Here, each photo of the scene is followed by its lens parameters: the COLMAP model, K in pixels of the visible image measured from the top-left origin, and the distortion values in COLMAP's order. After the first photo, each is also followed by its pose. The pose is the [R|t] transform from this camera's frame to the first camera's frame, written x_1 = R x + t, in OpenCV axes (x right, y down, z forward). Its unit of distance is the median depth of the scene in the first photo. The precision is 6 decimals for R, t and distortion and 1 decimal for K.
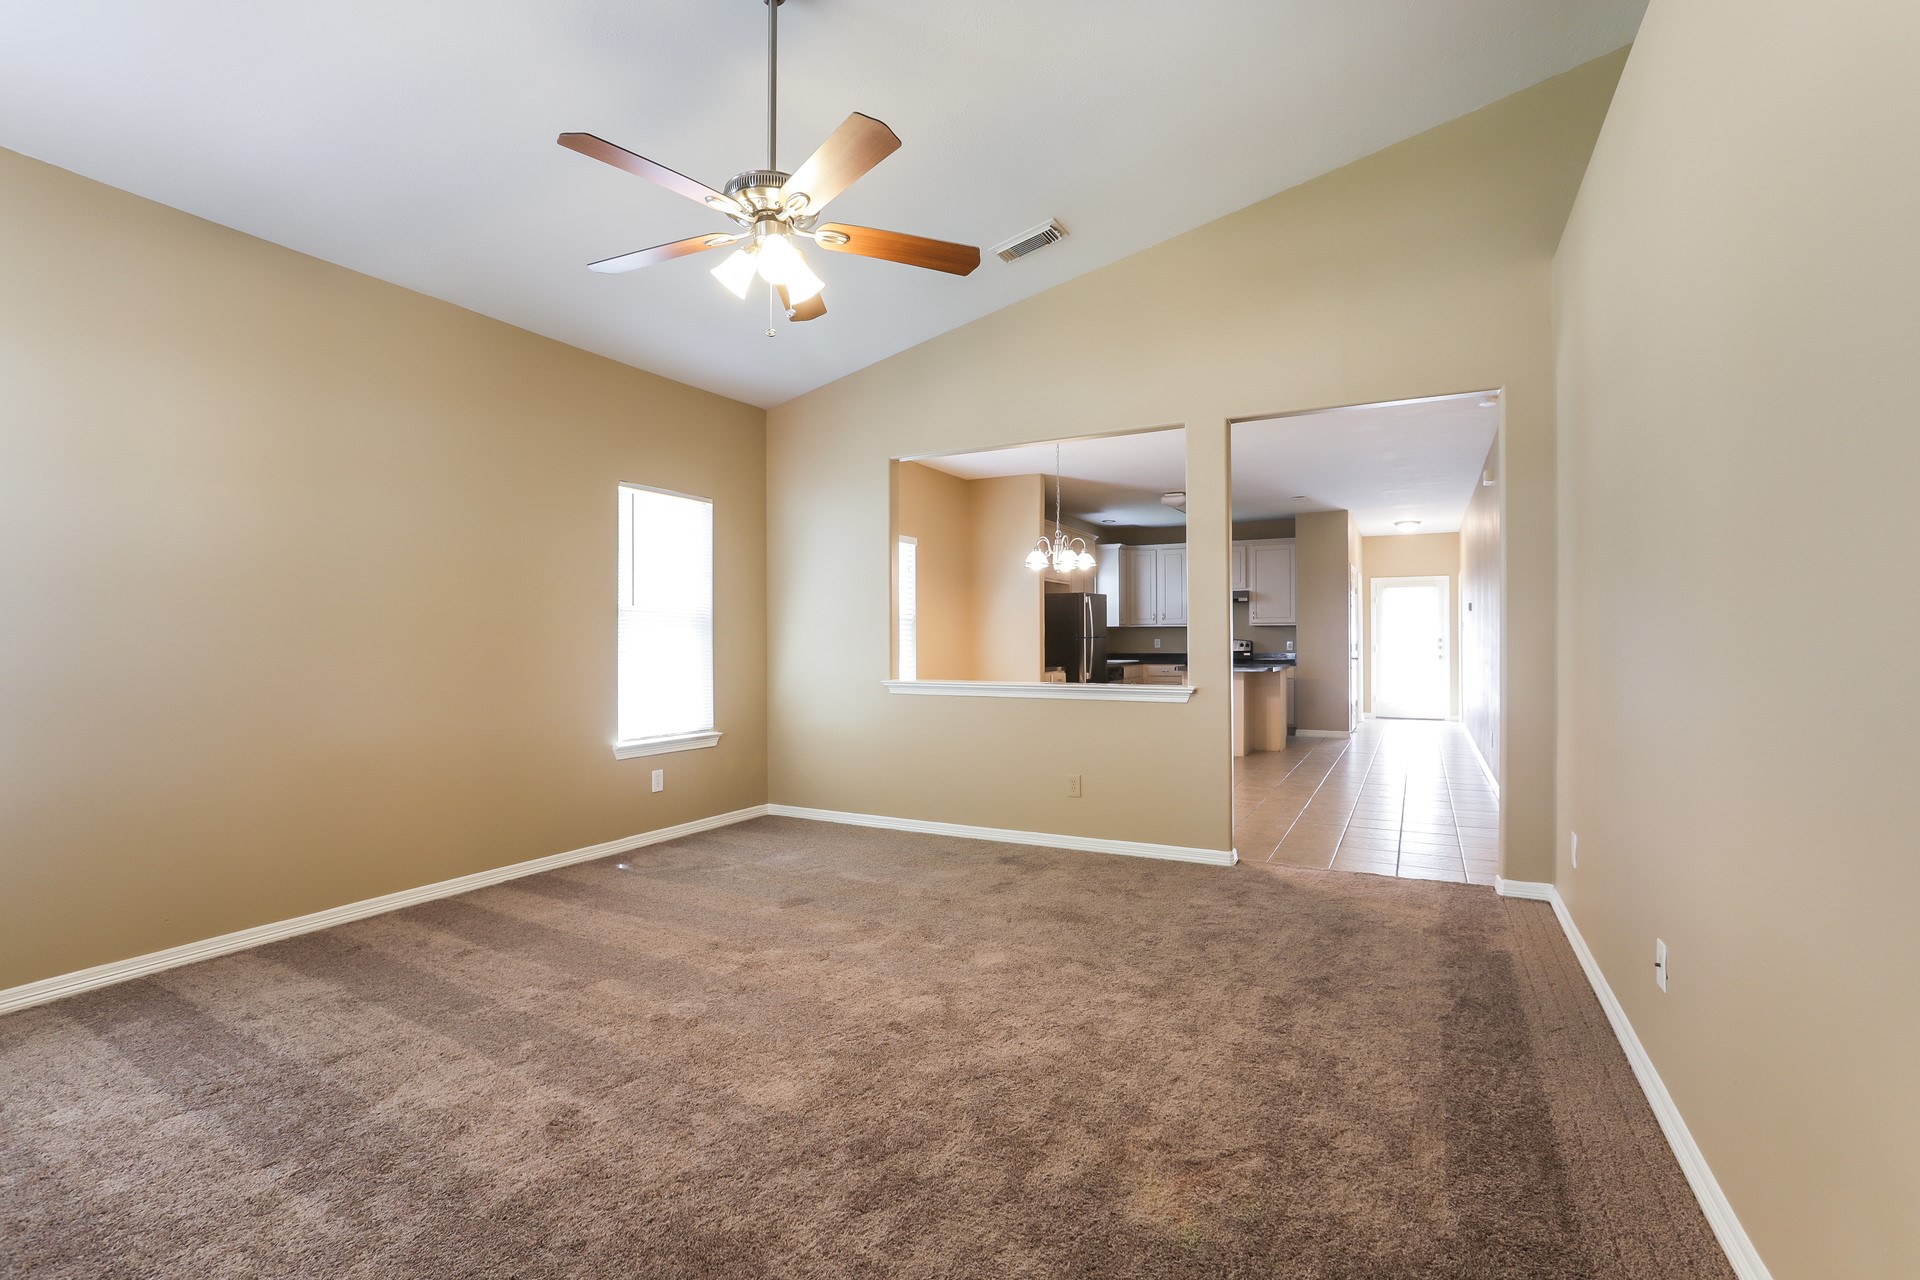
lens RADIAL K [[849.1, 0, 960.0], [0, 849.1, 640.0], [0, 0, 1]] dist [-0.034868, 0.000941]
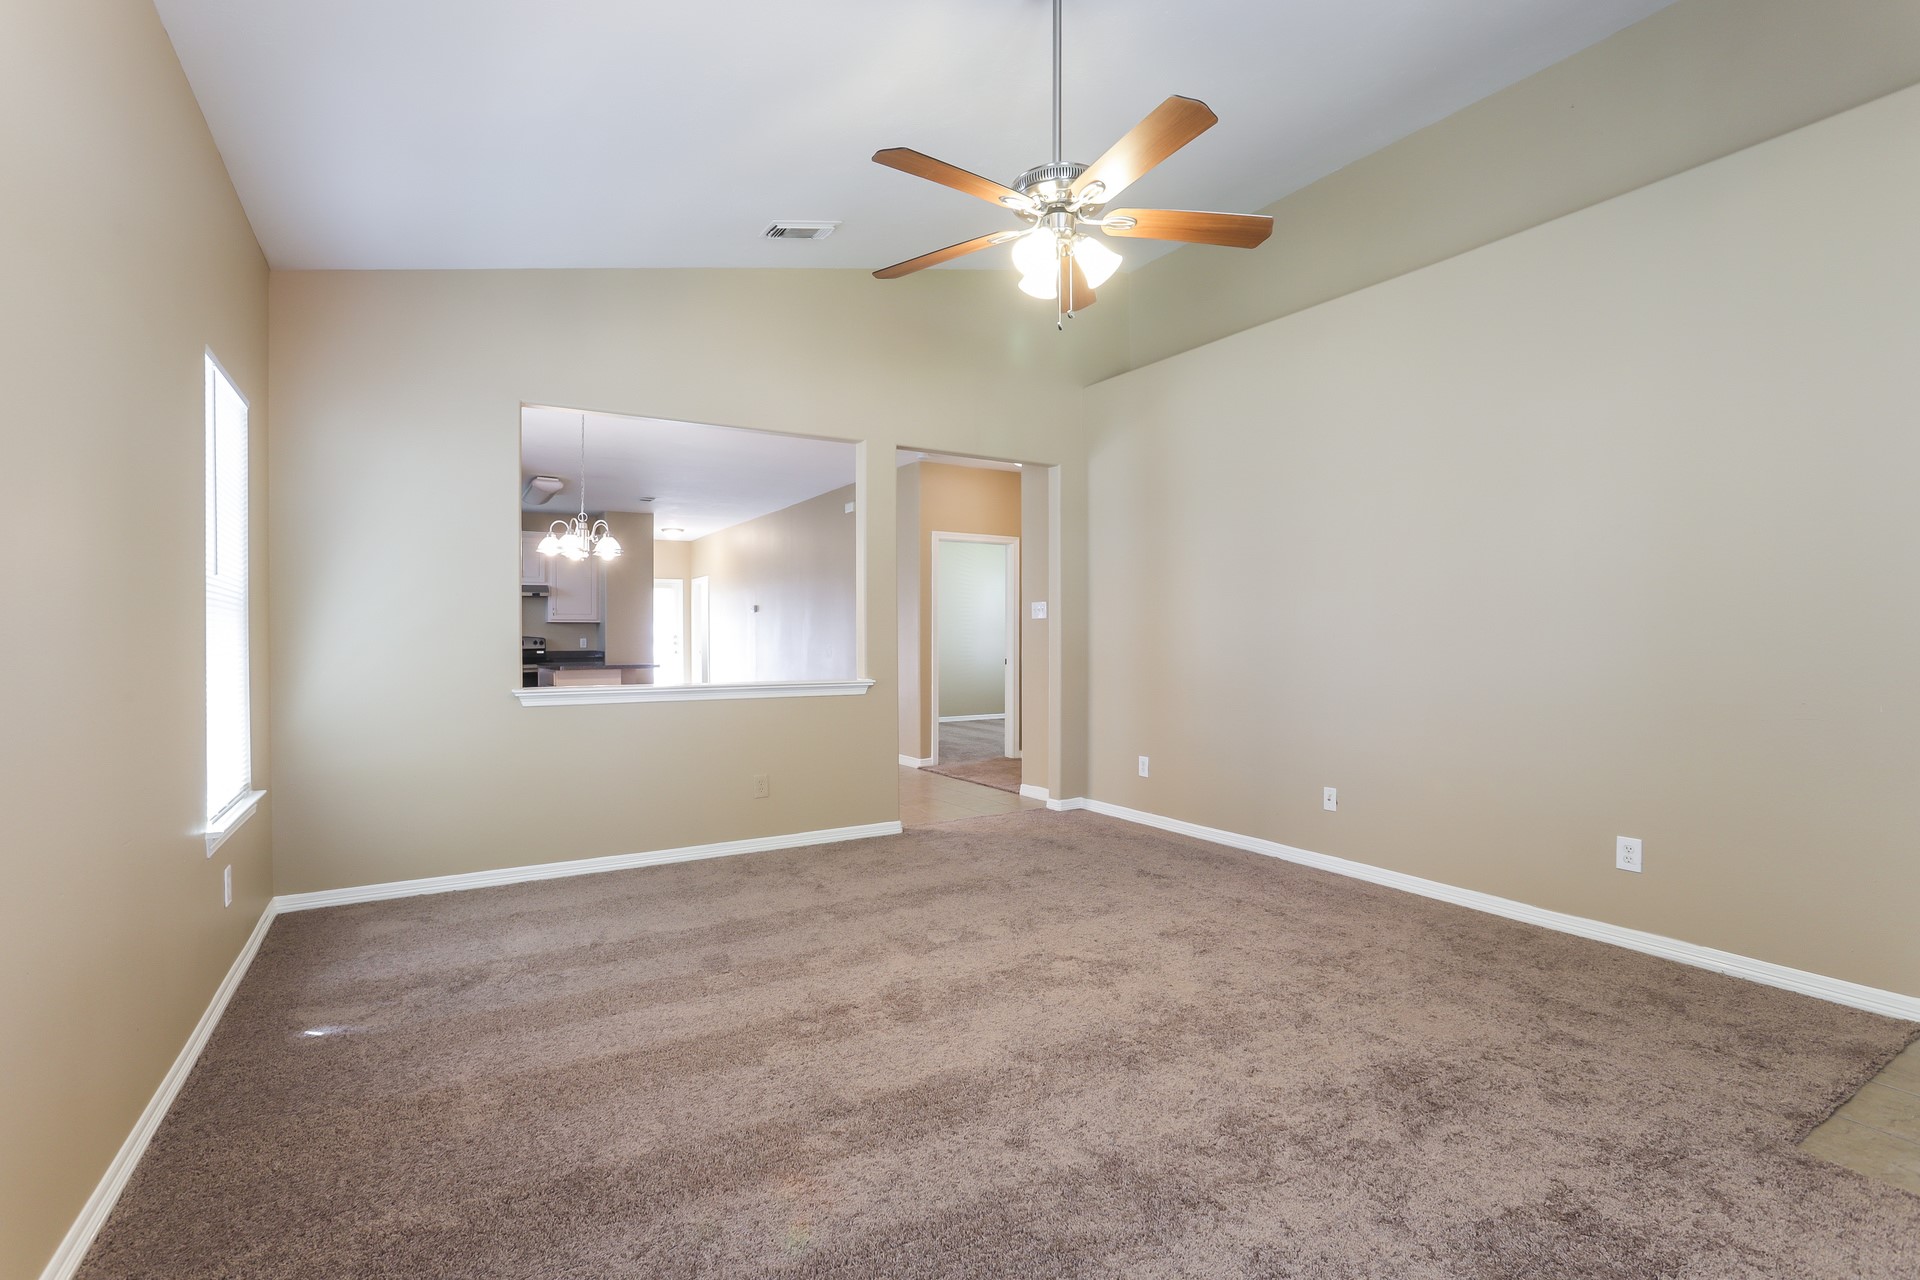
lens RADIAL K [[849.1, 0, 960.0], [0, 849.1, 640.0], [0, 0, 1]] dist [-0.034868, 0.000941]
pose [[0.513466, 0.001461, 0.858109, -0.533844], [-0.005450, 0.999984, 0.001559, -0.000957], [-0.858093, -0.005477, 0.513465, 0.272941]]
